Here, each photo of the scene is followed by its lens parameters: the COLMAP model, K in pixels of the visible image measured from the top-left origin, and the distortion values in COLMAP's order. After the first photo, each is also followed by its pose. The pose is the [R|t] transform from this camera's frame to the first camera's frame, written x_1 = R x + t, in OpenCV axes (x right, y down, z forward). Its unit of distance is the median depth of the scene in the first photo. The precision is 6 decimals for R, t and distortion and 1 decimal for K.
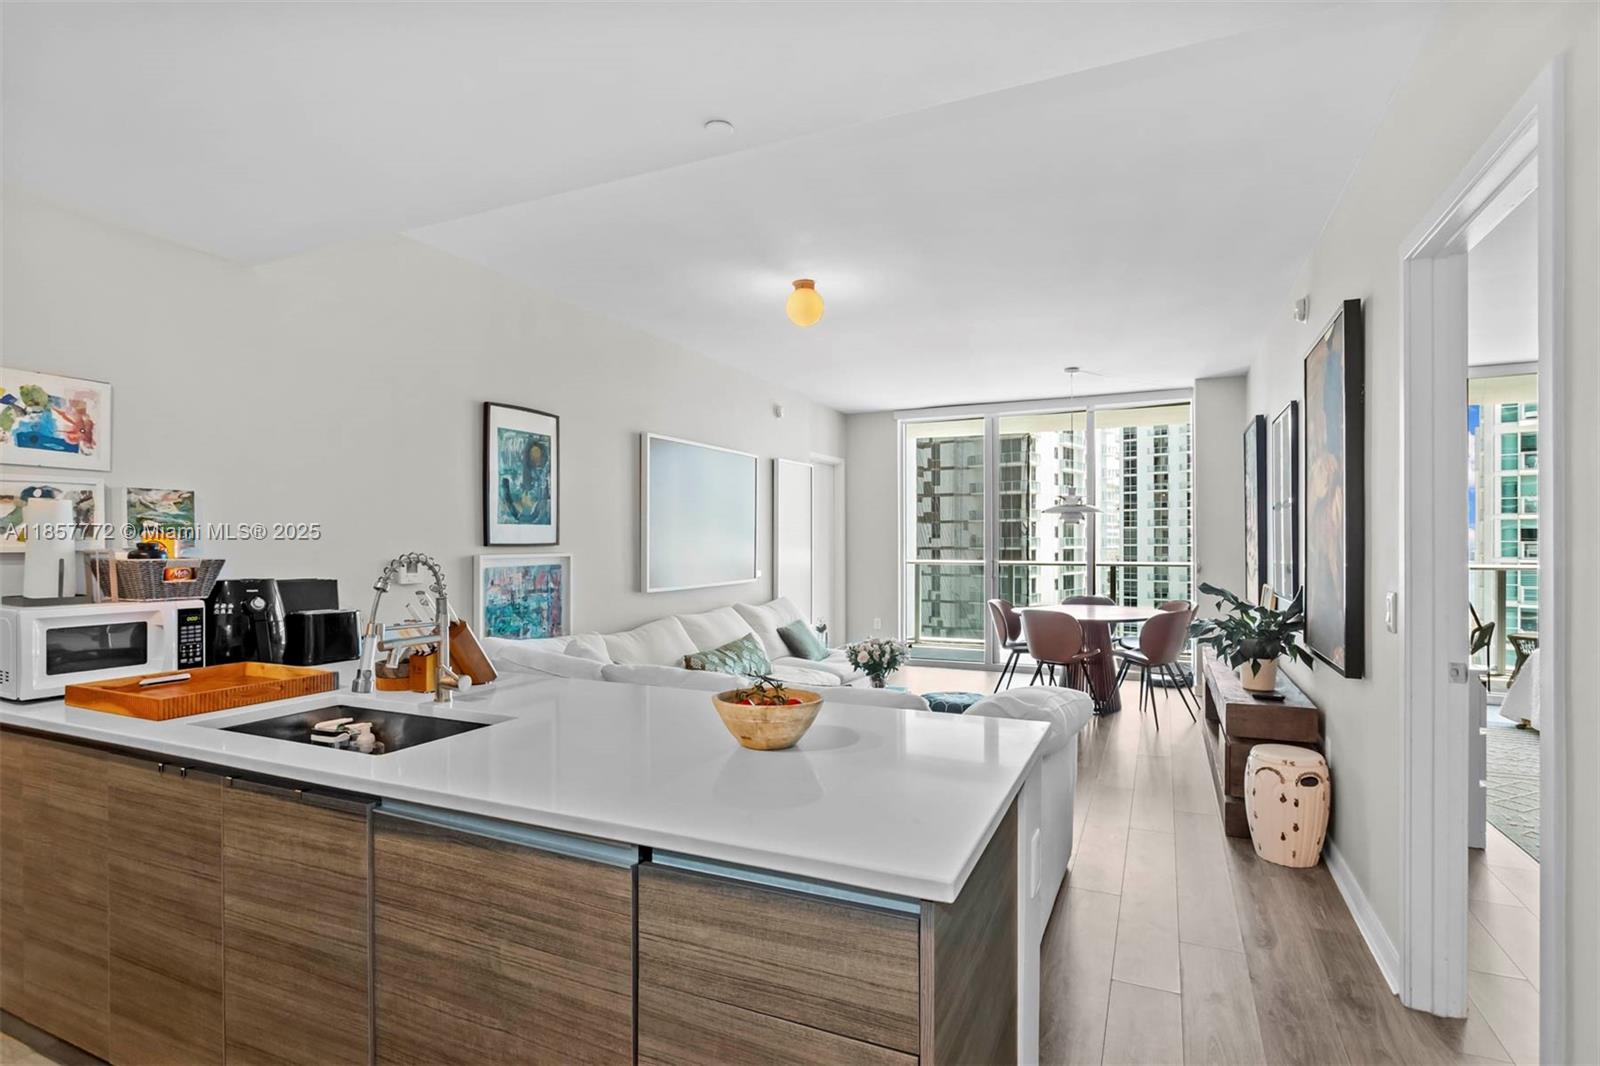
lens RADIAL K [[784.7, 0, 806.1], [0, 784.7, 544.2], [0, 0, 1]] dist [-0.013897, 0.006769]
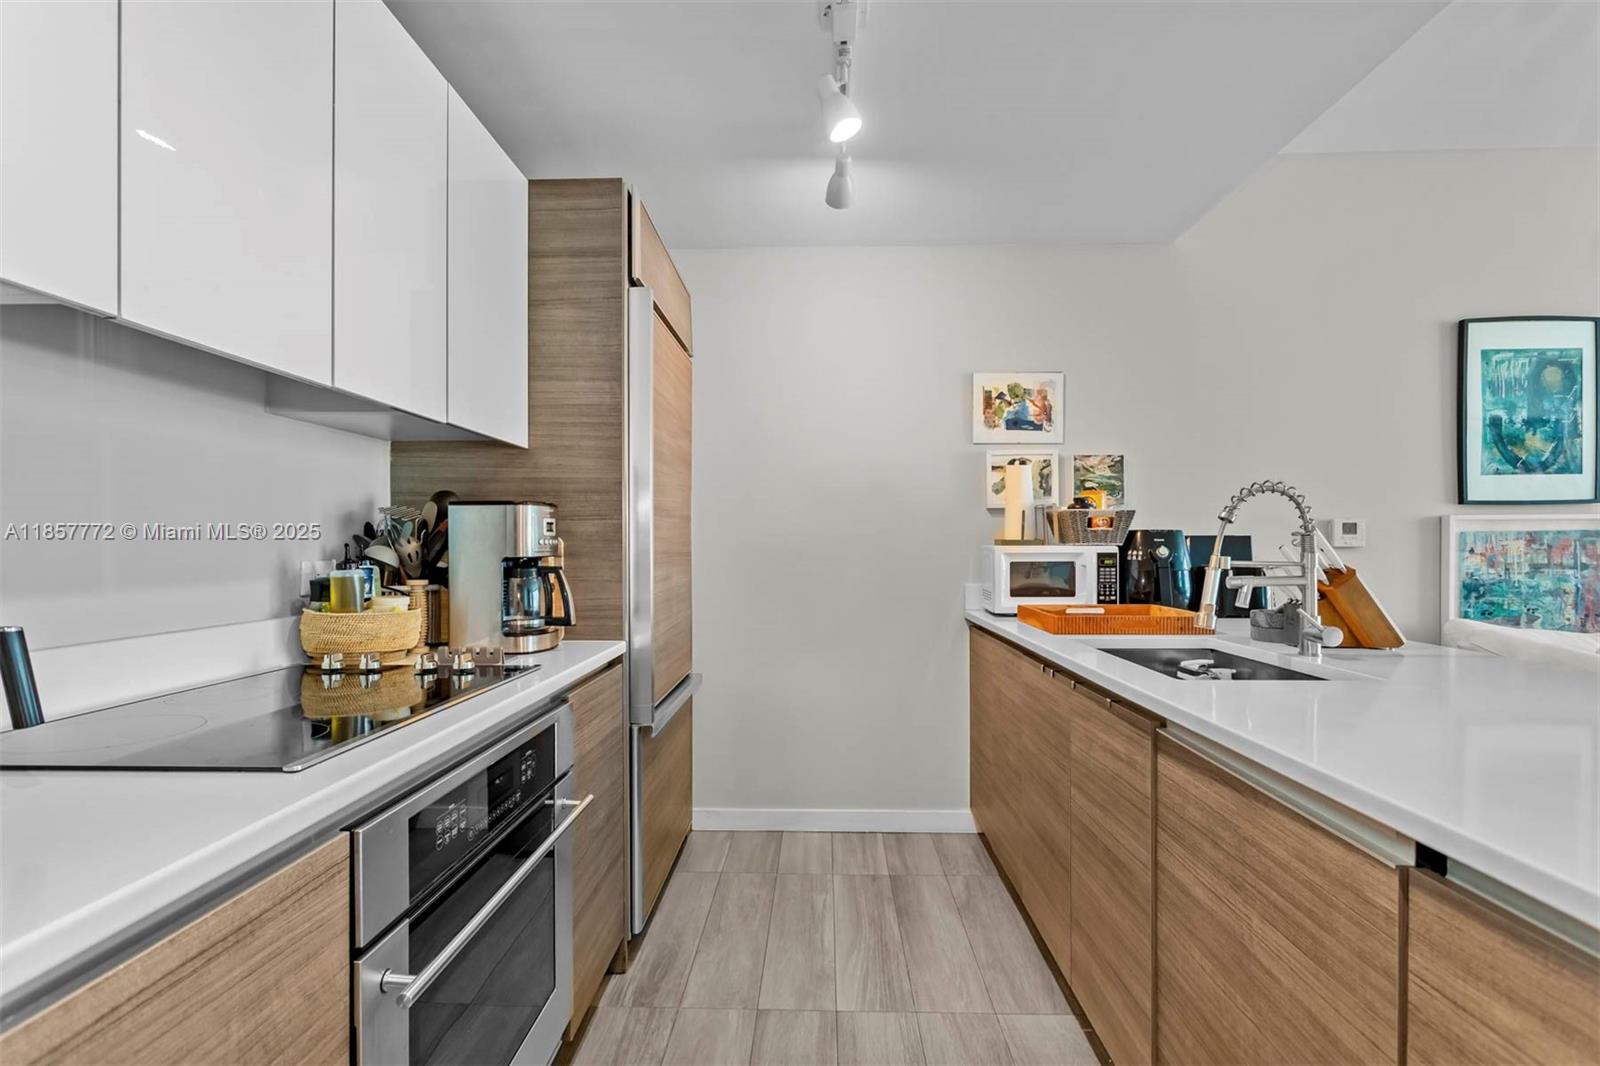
lens RADIAL K [[784.7, 0, 800.5], [0, 784.7, 548.3], [0, 0, 1]] dist [-0.013897, 0.006769]
pose [[0.381189, 0.000847, -0.924497, 0.062740], [0.001608, 0.999997, 0.001579, 0.045883], [0.924496, -0.002089, 0.381186, 0.091992]]
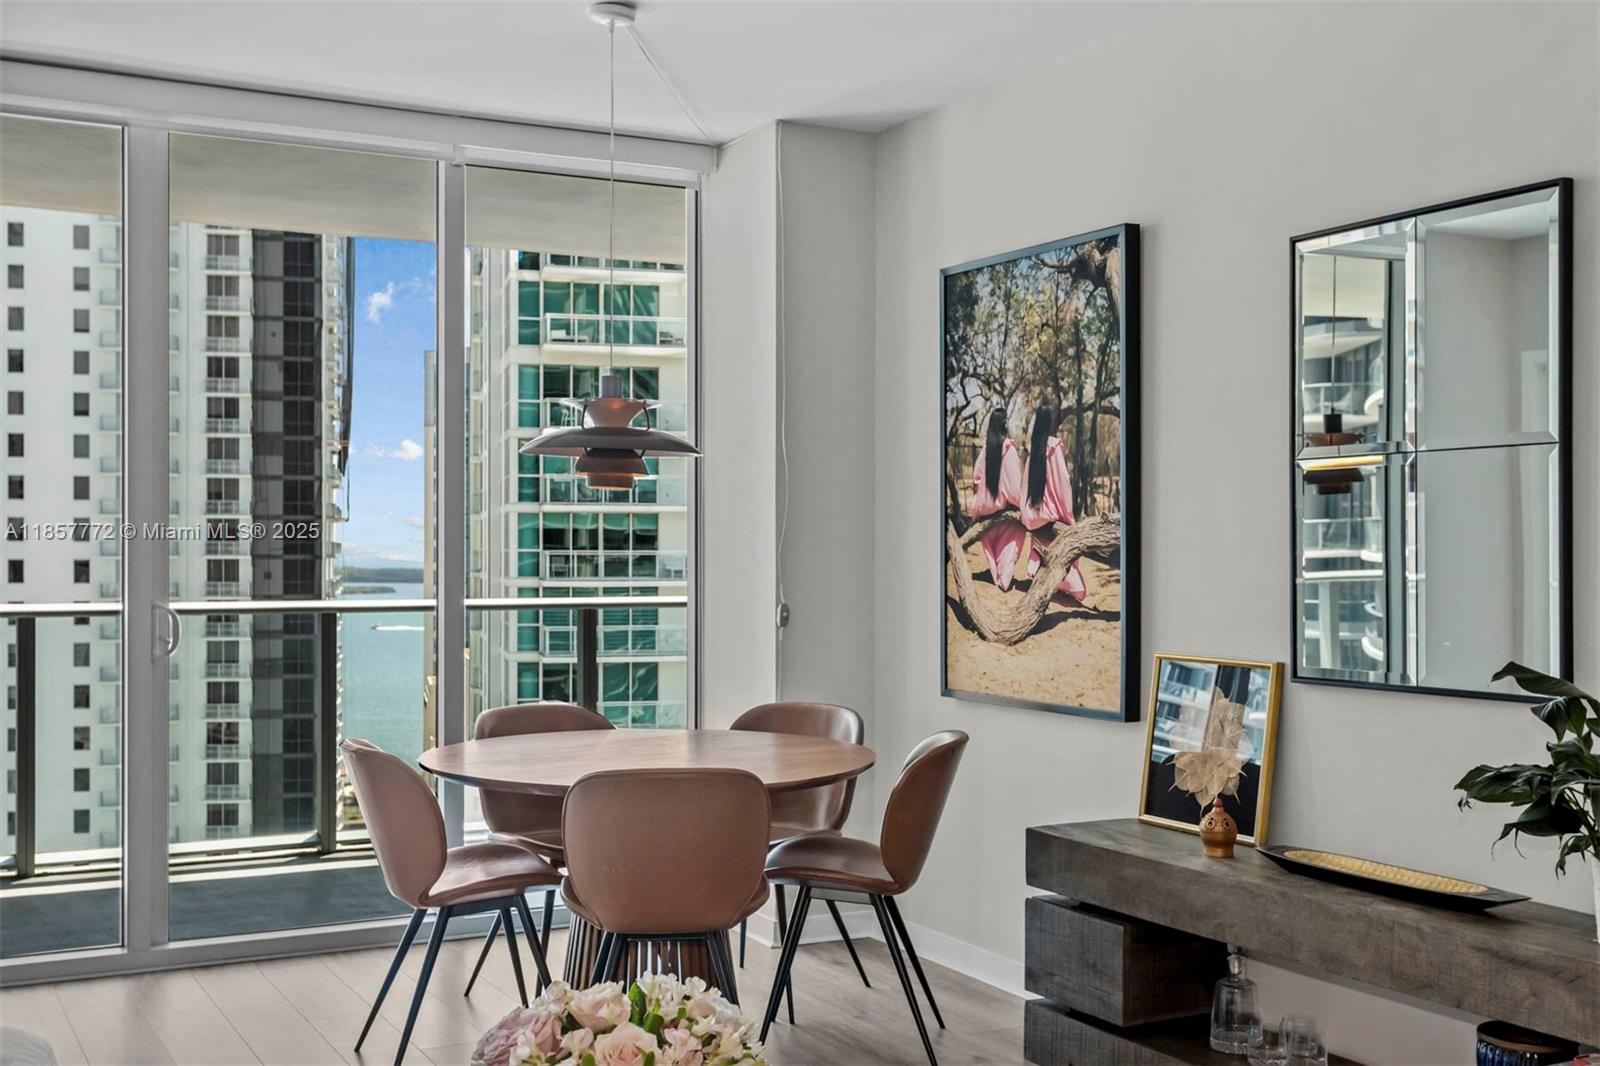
lens RADIAL K [[1741.4, 0, 797.9], [0, 1741.4, 541.8], [0, 0, 1]] dist [0.024230, 0.000000]
pose [[0.598314, 0.006328, 0.801237, -0.329582], [-0.000162, 0.999970, -0.007777, 0.004589], [-0.801262, 0.004524, 0.598297, 0.846914]]
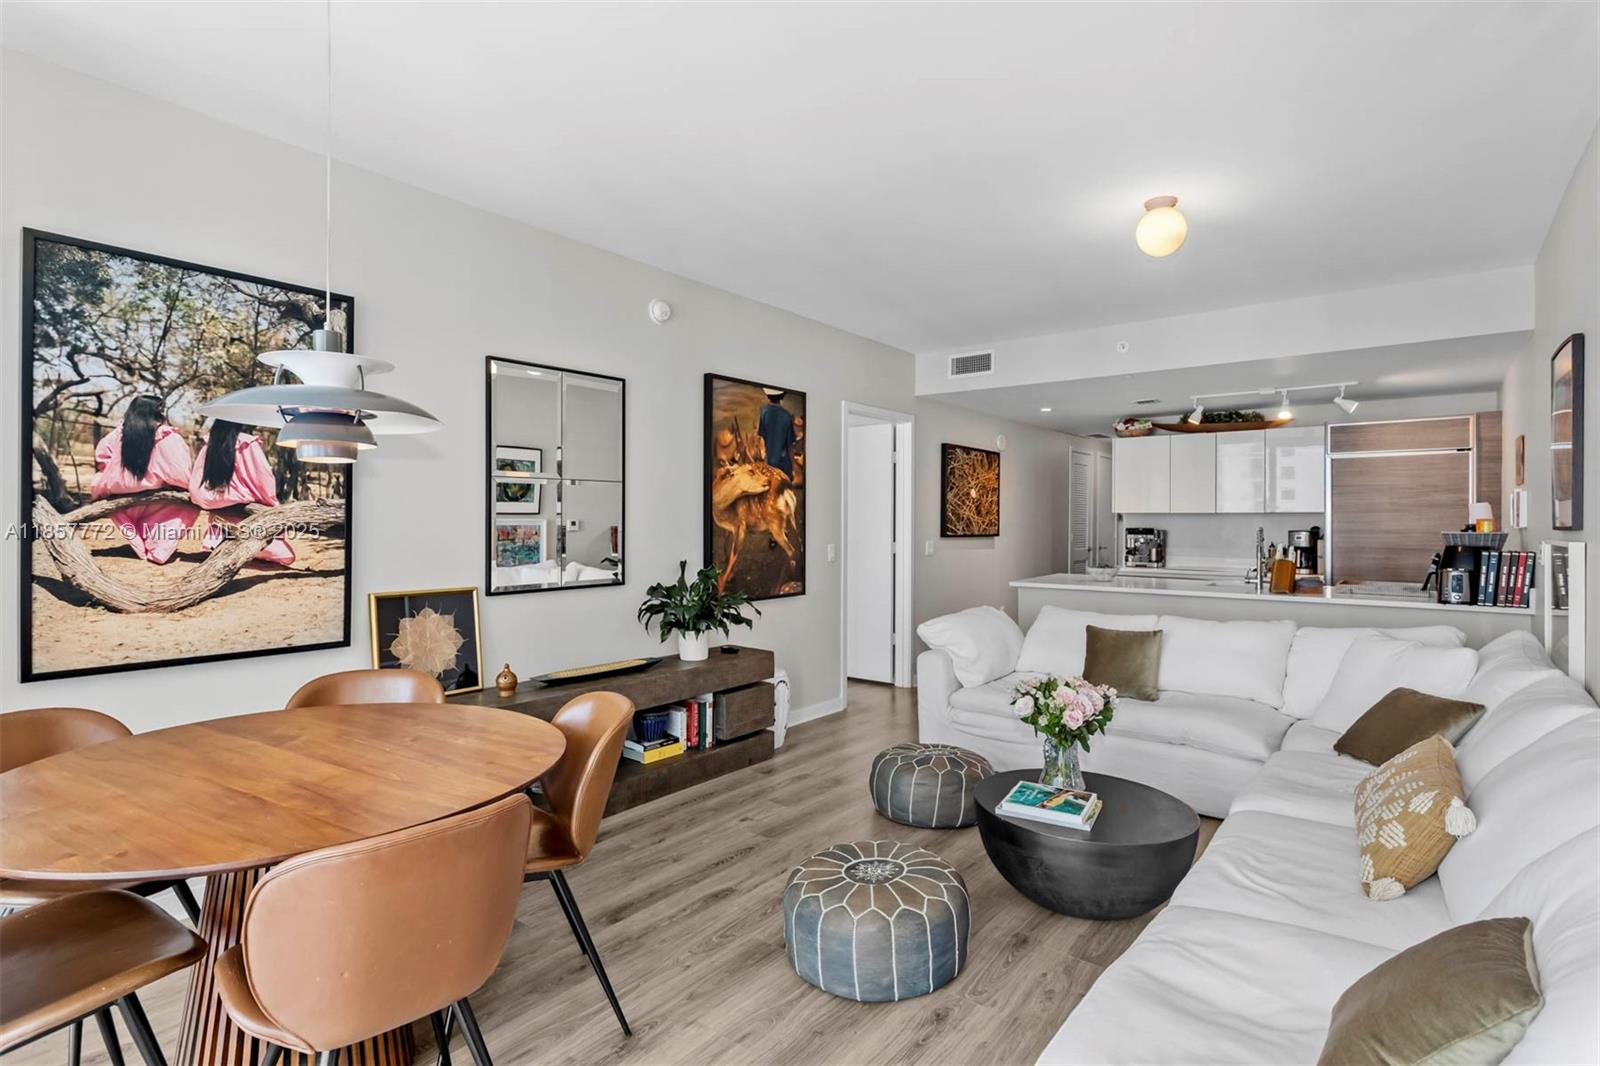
lens RADIAL K [[784.7, 0, 797.4], [0, 784.7, 514.8], [0, 0, 1]] dist [-0.013897, 0.006769]
pose [[-0.968954, -0.002008, 0.247231, 0.176035], [-0.002574, 0.999995, -0.001966, -0.010105], [-0.247226, -0.002541, -0.968954, 2.076207]]
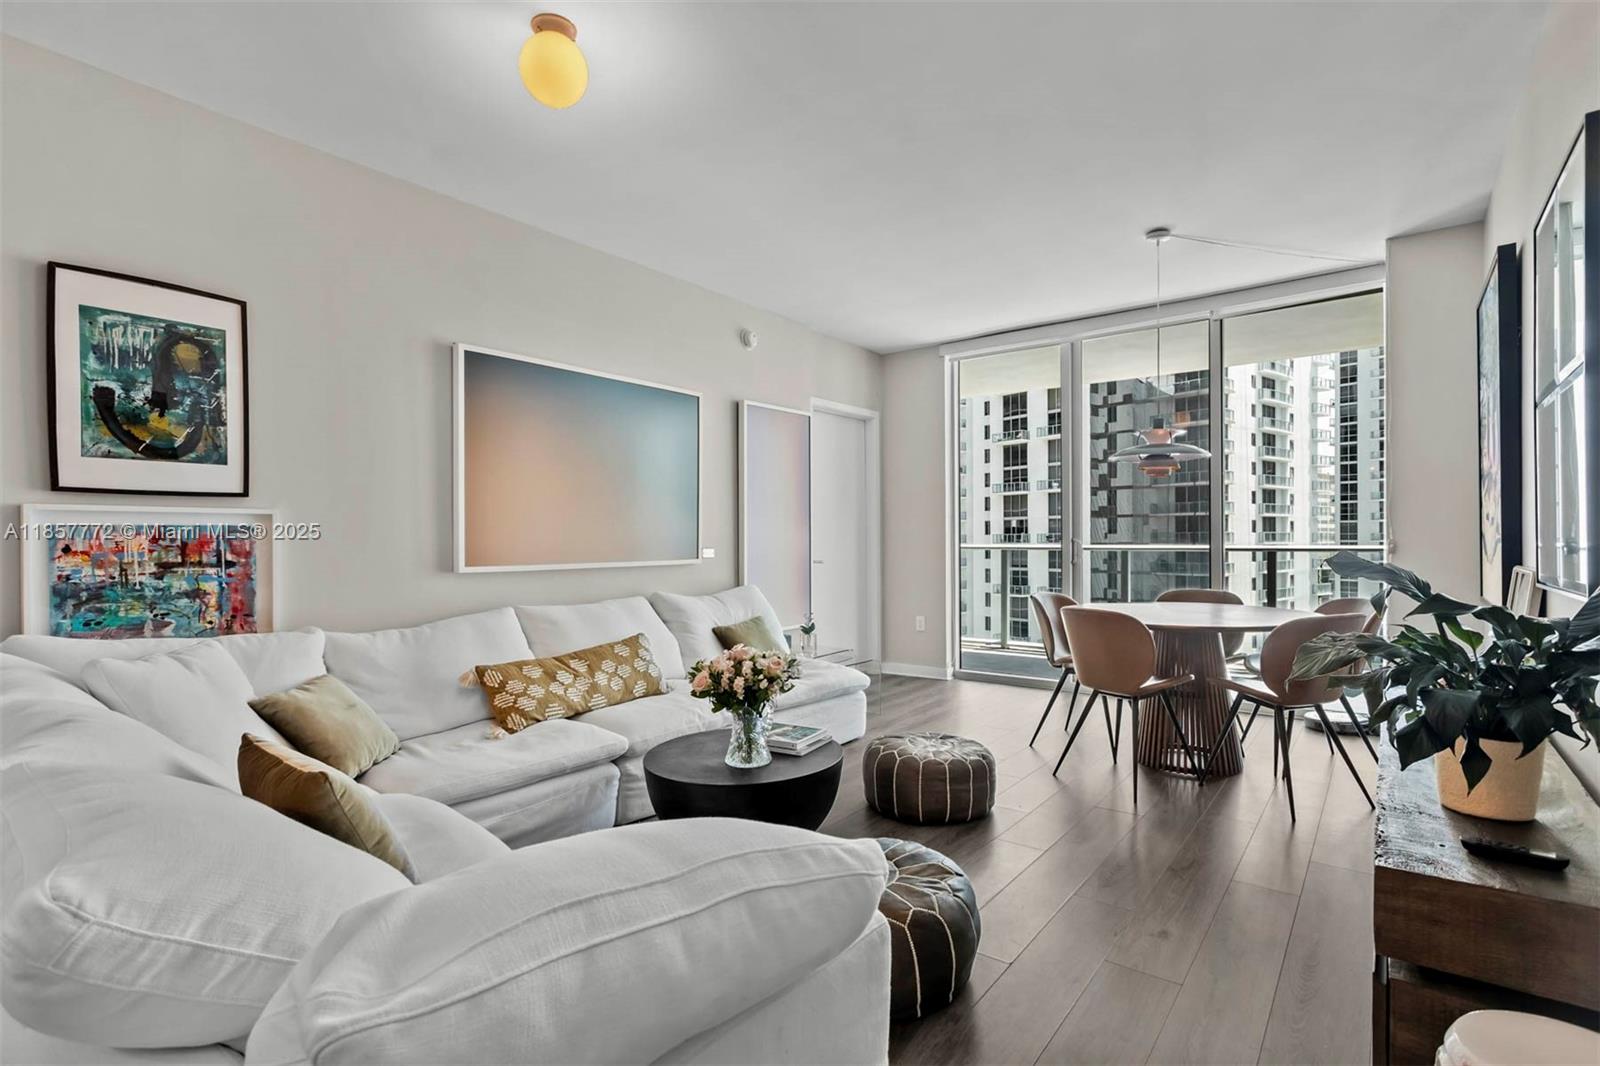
lens RADIAL K [[753.3, 0, 813.3], [0, 753.3, 544.9], [0, 0, 1]] dist [0.003959, 0.000683]
pose [[0.974172, -0.001605, -0.225800, 0.339745], [0.002309, 0.999993, 0.002851, 0.047525], [0.225794, -0.003299, 0.974170, 0.560676]]
